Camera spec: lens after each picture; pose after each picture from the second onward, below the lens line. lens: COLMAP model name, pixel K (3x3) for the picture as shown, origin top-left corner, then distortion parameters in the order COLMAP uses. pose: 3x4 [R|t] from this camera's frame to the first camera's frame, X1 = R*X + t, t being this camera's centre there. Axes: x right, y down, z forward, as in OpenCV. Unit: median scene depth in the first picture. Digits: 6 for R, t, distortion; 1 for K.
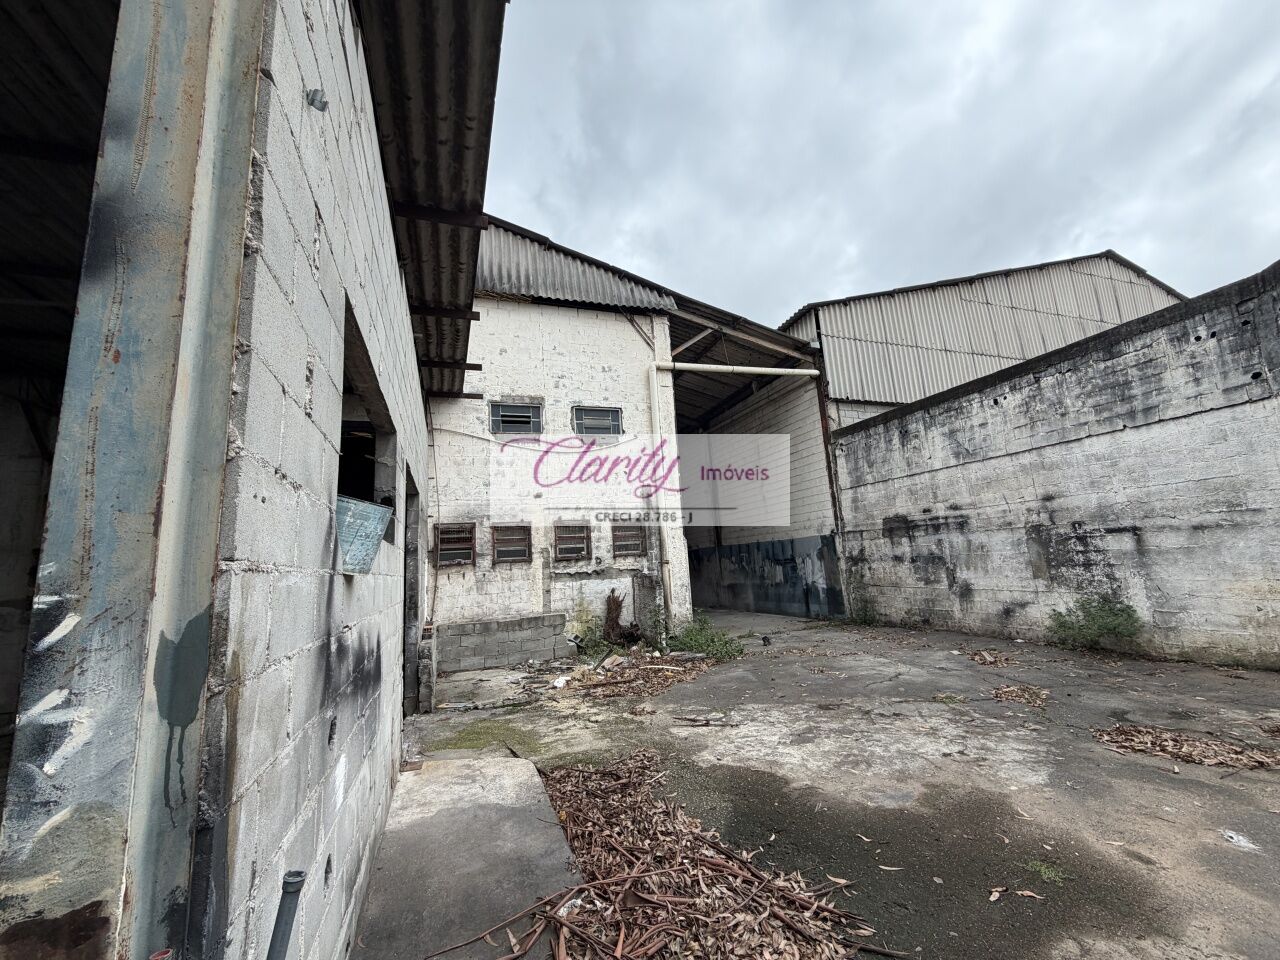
lens RADIAL K [[515.0, 0, 640.0], [0, 515.0, 480.0], [0, 0, 1]] dist [-0.003040, -0.000504]
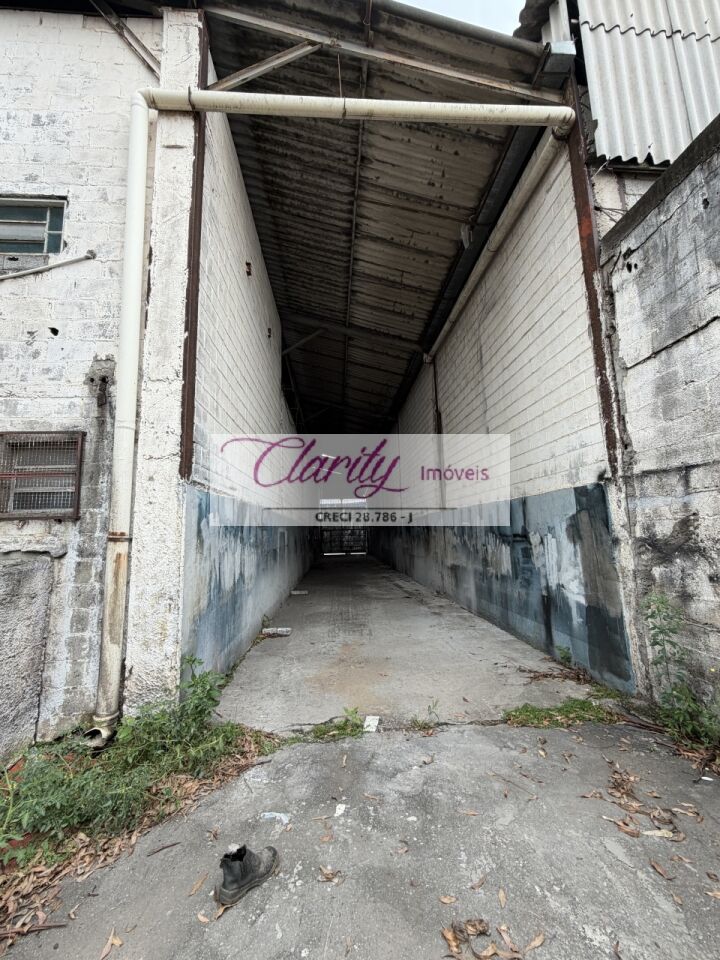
lens RADIAL K [[386.3, 0, 360.0], [0, 386.3, 480.0], [0, 0, 1]] dist [-0.003040, -0.000504]
pose [[0.963135, -0.000517, -0.269018, 0.266875], [0.011916, 0.999099, 0.040739, 0.087405], [0.268754, -0.042442, 0.962273, 0.638912]]
